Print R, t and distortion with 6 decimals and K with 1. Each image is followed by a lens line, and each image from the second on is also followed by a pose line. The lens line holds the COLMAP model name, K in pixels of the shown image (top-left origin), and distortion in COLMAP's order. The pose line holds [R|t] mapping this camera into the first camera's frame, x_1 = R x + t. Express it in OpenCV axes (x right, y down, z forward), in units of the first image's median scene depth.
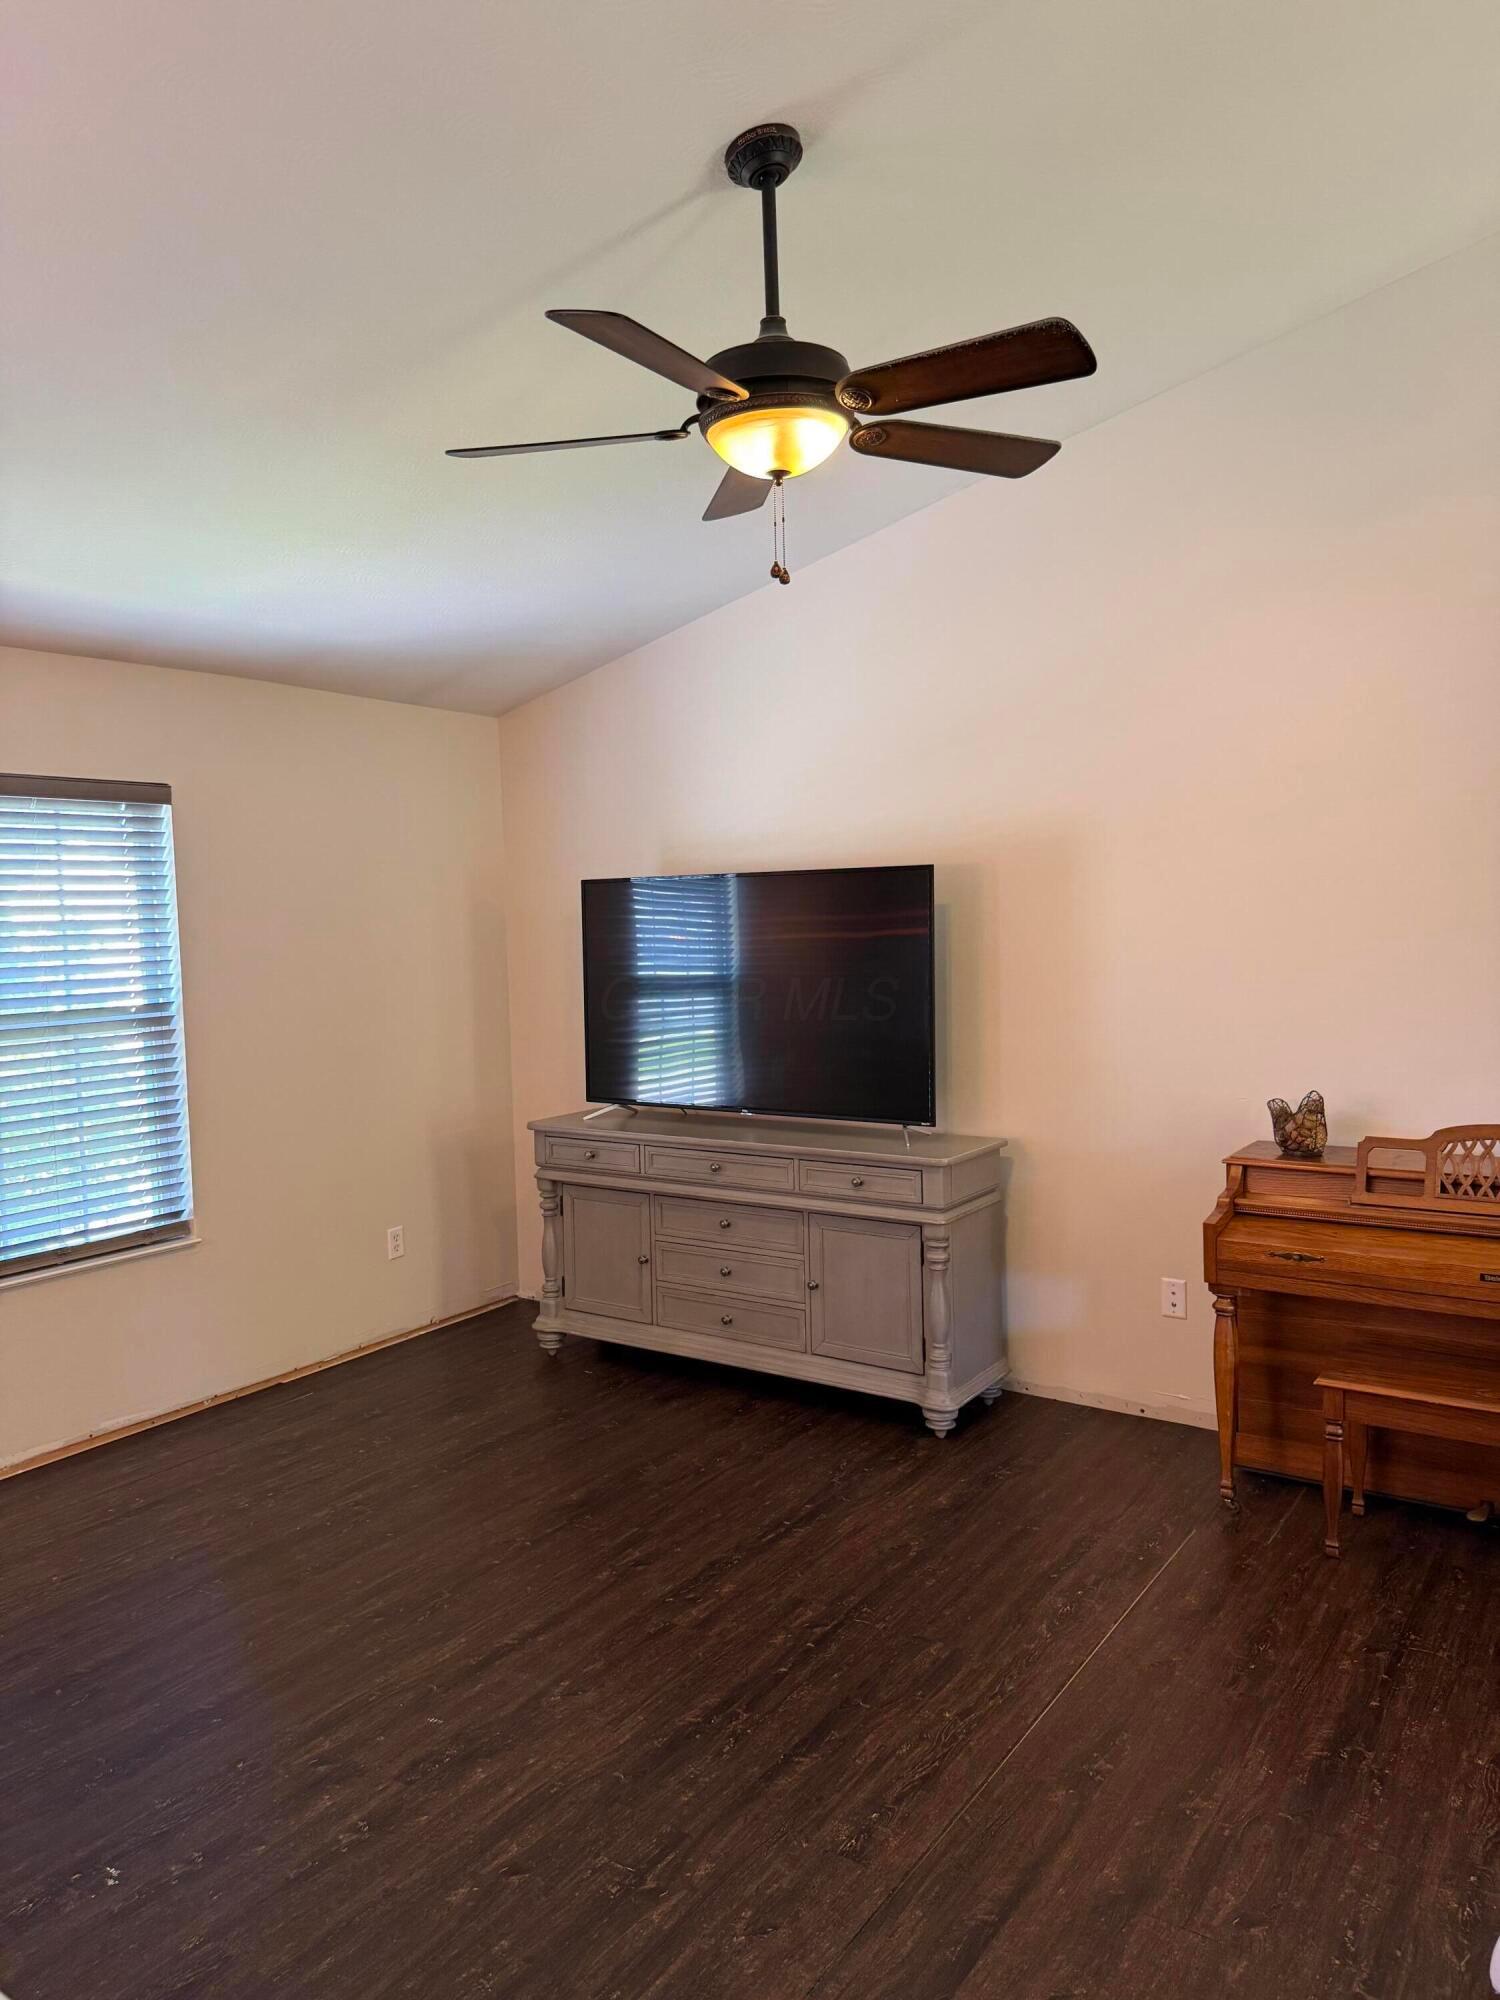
lens RADIAL K [[1408.6, 0, 700.0], [0, 1408.6, 1012.3], [0, 0, 1]] dist [0.114691, -0.161081]
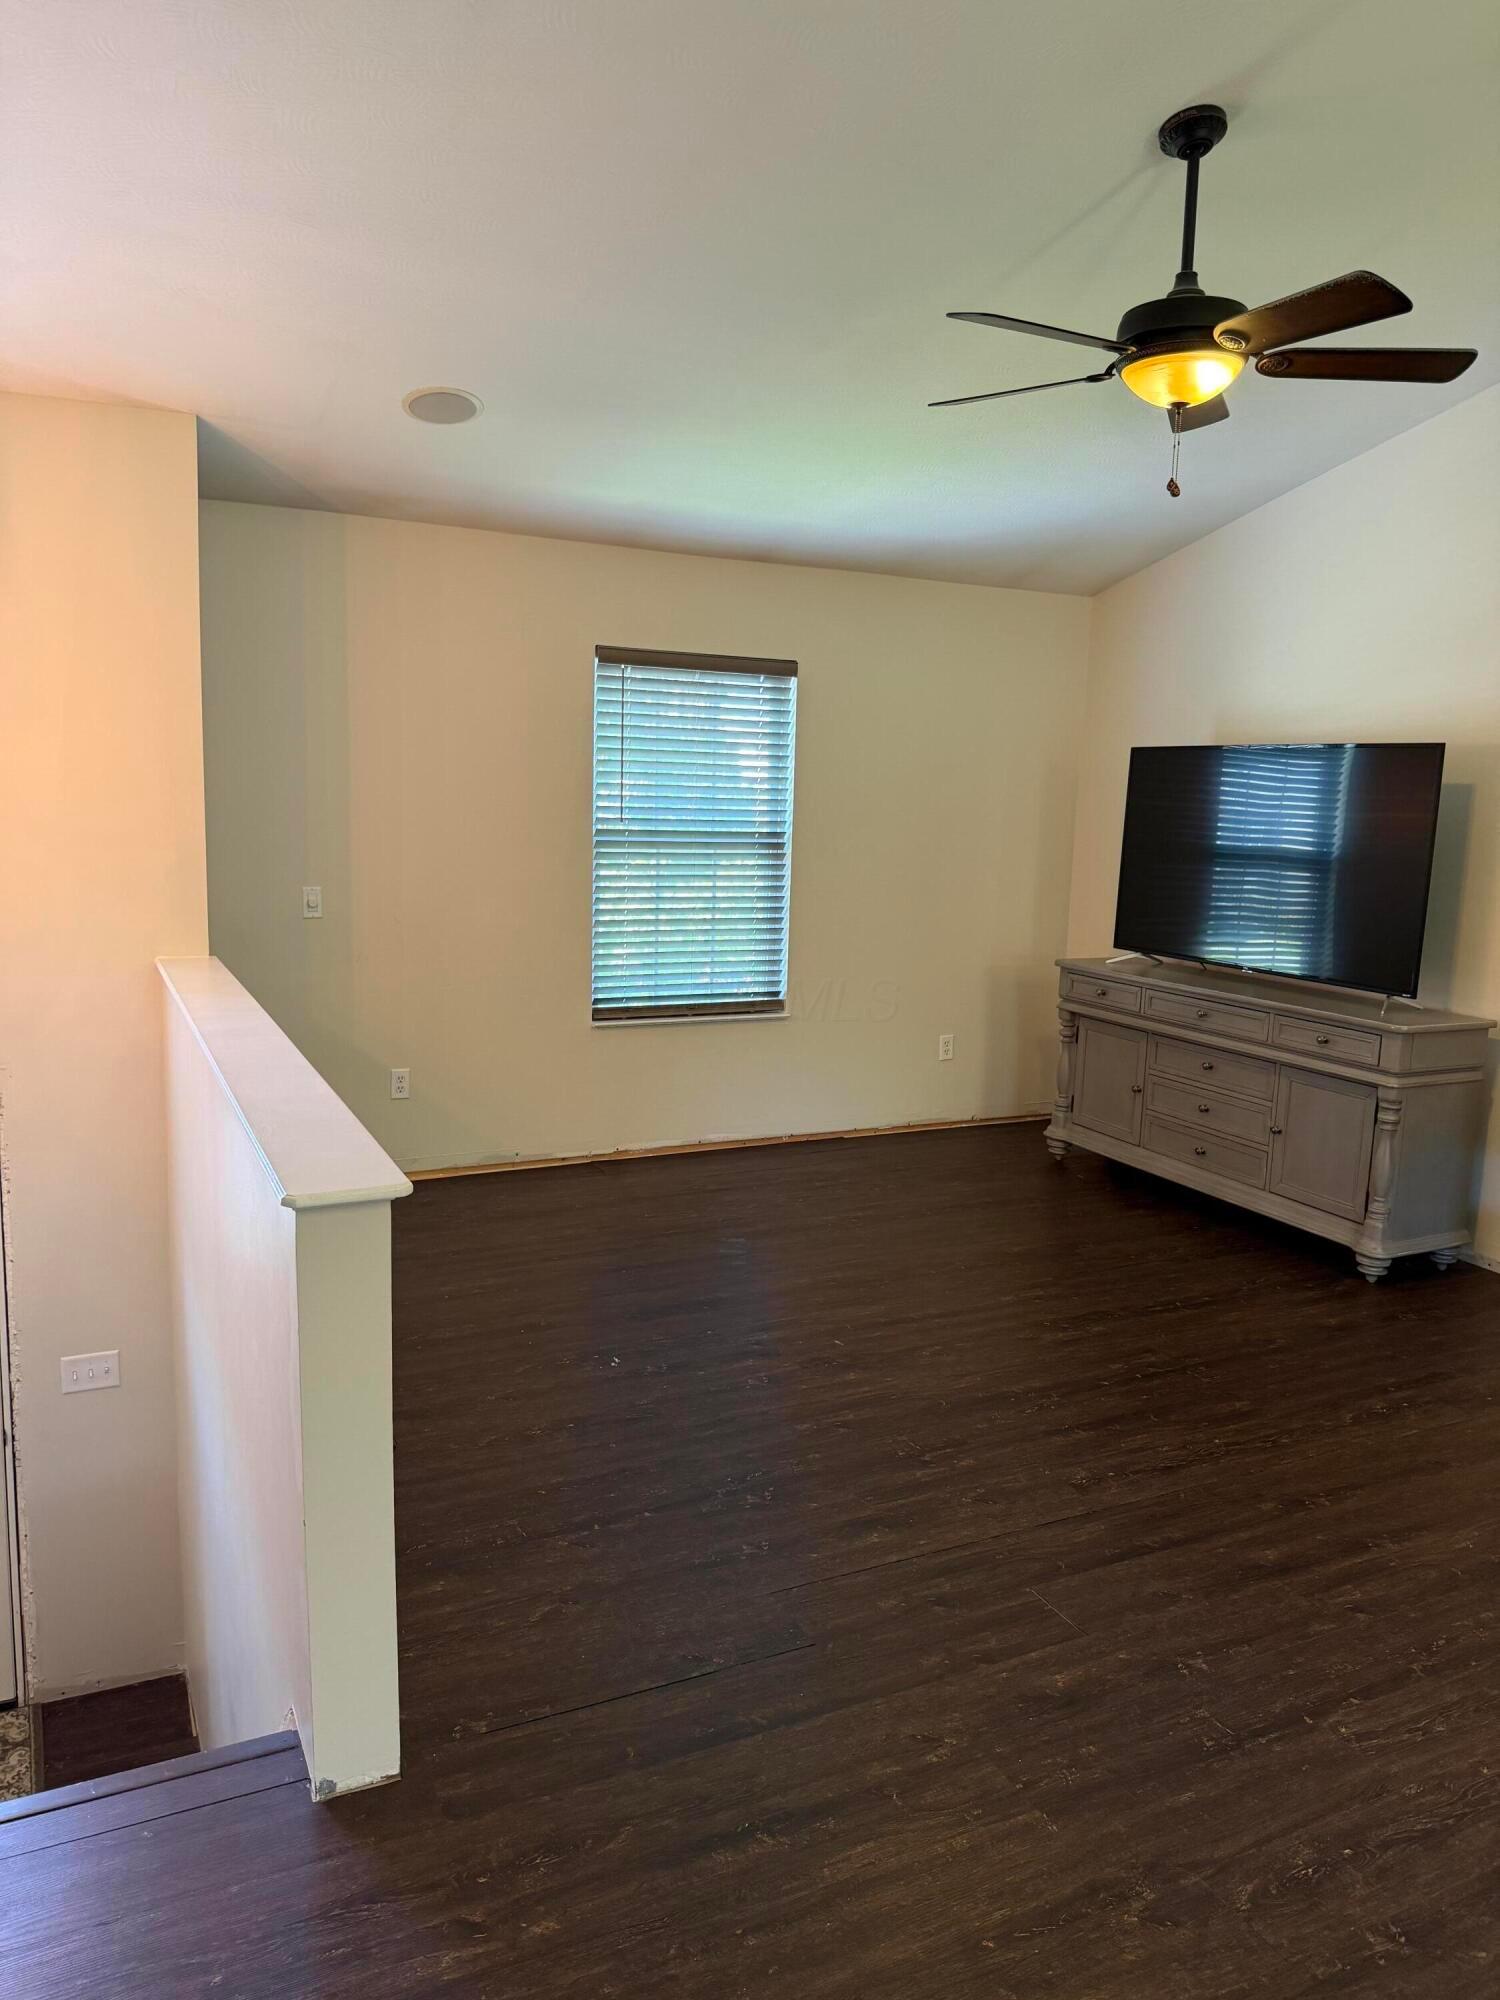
lens RADIAL K [[1406.3, 0, 750.0], [0, 1406.3, 1000.0], [0, 0, 1]] dist [0.159103, -0.160243]
pose [[0.878979, 0.127381, -0.459532, 0.222367], [-0.090902, 0.990750, 0.100758, 0.018670], [0.468115, -0.046791, 0.882428, -0.167721]]
